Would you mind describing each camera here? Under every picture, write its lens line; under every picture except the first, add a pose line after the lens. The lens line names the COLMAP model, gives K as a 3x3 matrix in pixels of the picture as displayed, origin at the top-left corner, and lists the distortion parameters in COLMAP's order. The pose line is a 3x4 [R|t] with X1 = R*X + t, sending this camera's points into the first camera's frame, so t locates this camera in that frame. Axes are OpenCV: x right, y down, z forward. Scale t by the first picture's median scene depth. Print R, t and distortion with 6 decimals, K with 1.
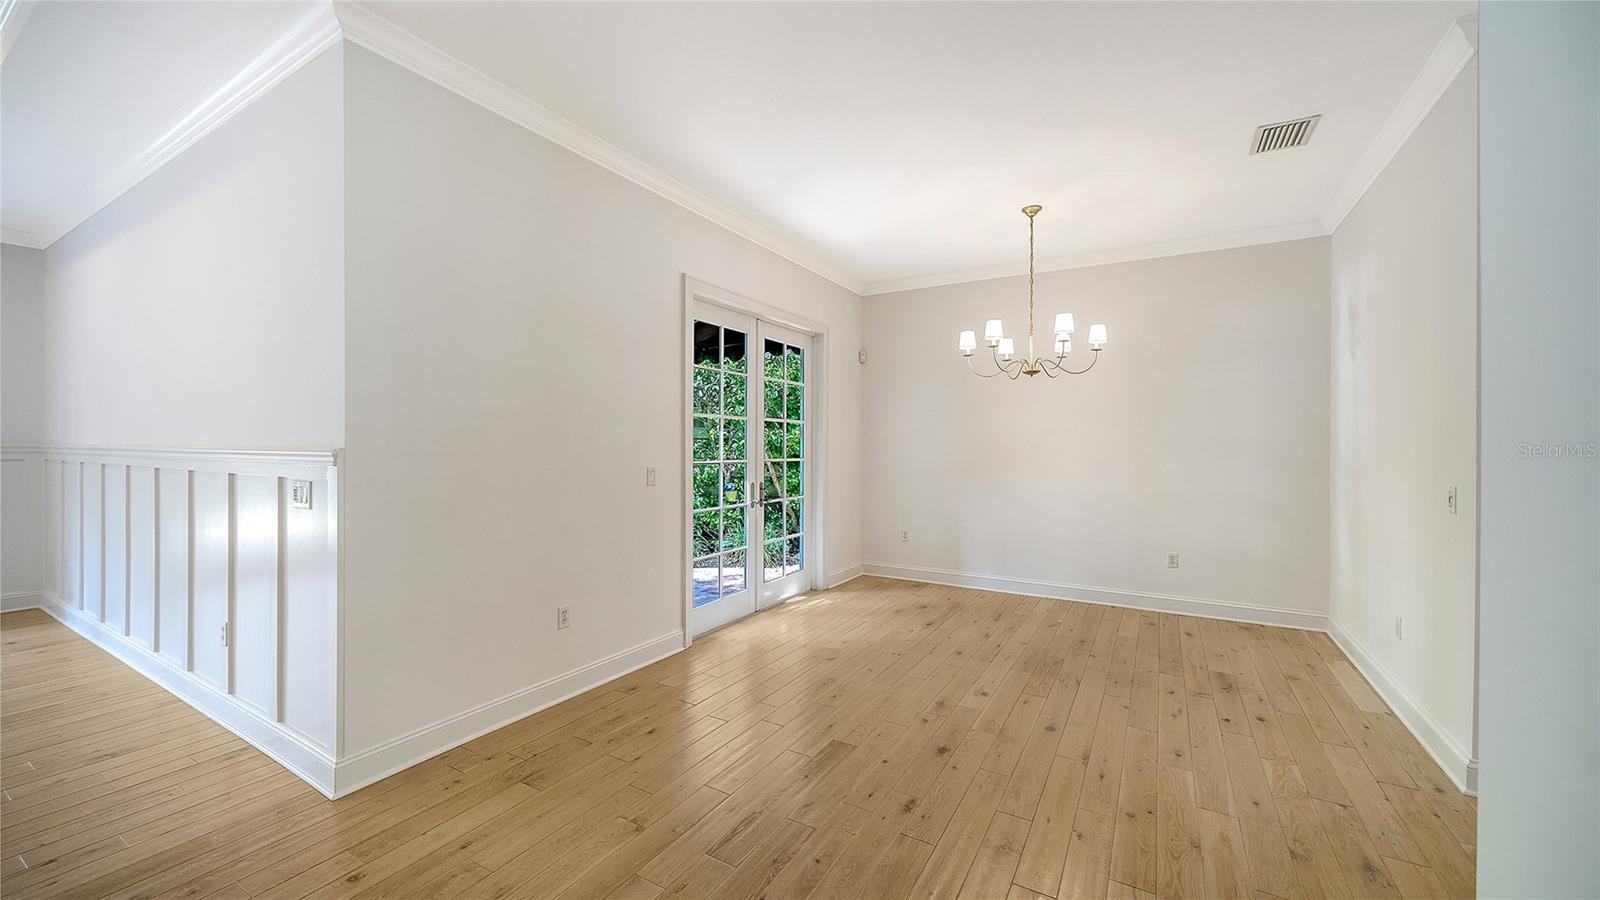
lens RADIAL K [[593.9, 0, 817.3], [0, 593.9, 443.7], [0, 0, 1]] dist [0.005632, -0.000379]
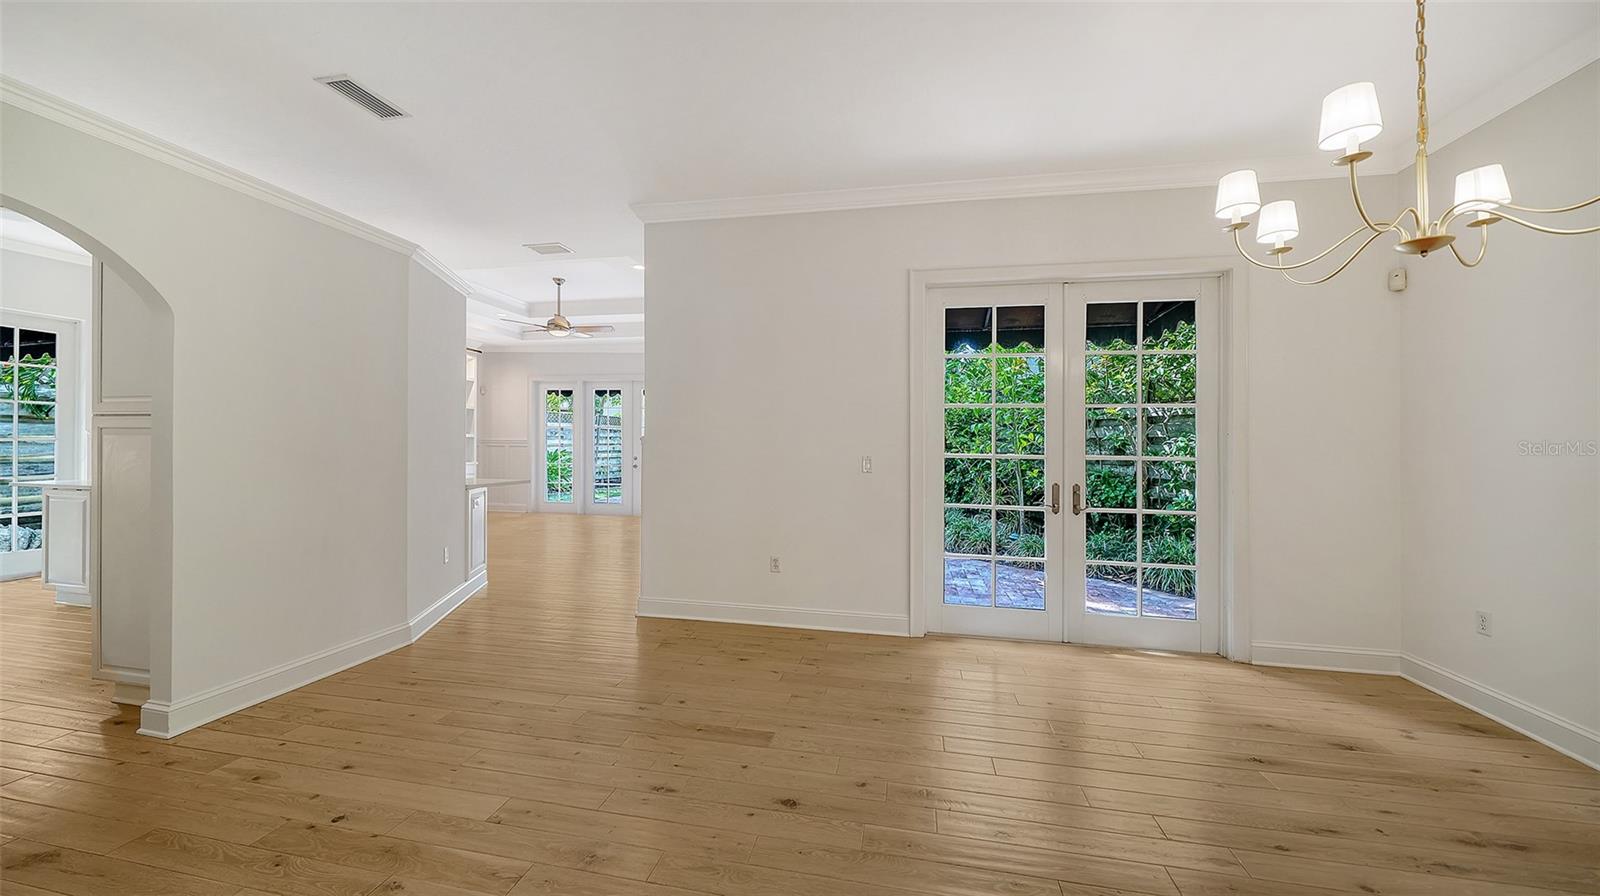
lens RADIAL K [[555.2, 0, 806.8], [0, 555.2, 440.4], [0, 0, 1]] dist [-0.006041, -0.000545]
pose [[0.331898, -0.015018, -0.943196, 0.620683], [-0.008544, 0.999784, -0.018926, 0.030160], [0.943277, 0.014340, 0.331698, 0.518005]]
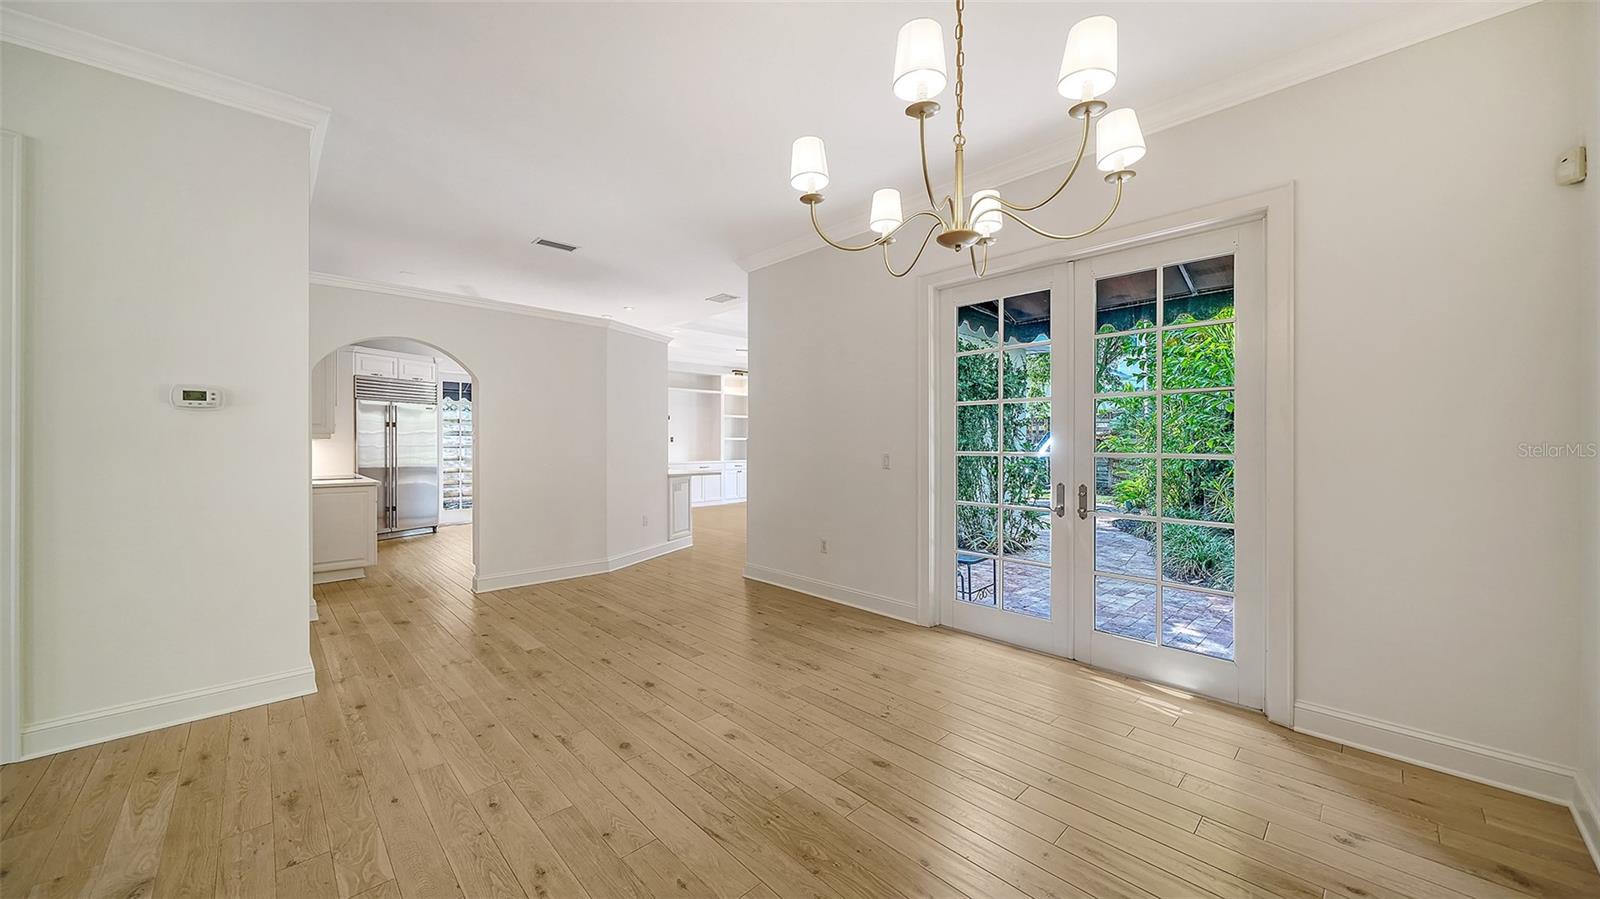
lens RADIAL K [[555.2, 0, 800.3], [0, 555.2, 462.5], [0, 0, 1]] dist [-0.006041, -0.000545]
pose [[-0.263420, 0.024956, -0.964358, 0.807182], [-0.001476, 0.999654, 0.026273, 0.024561], [0.964680, 0.008344, -0.263292, 1.067231]]
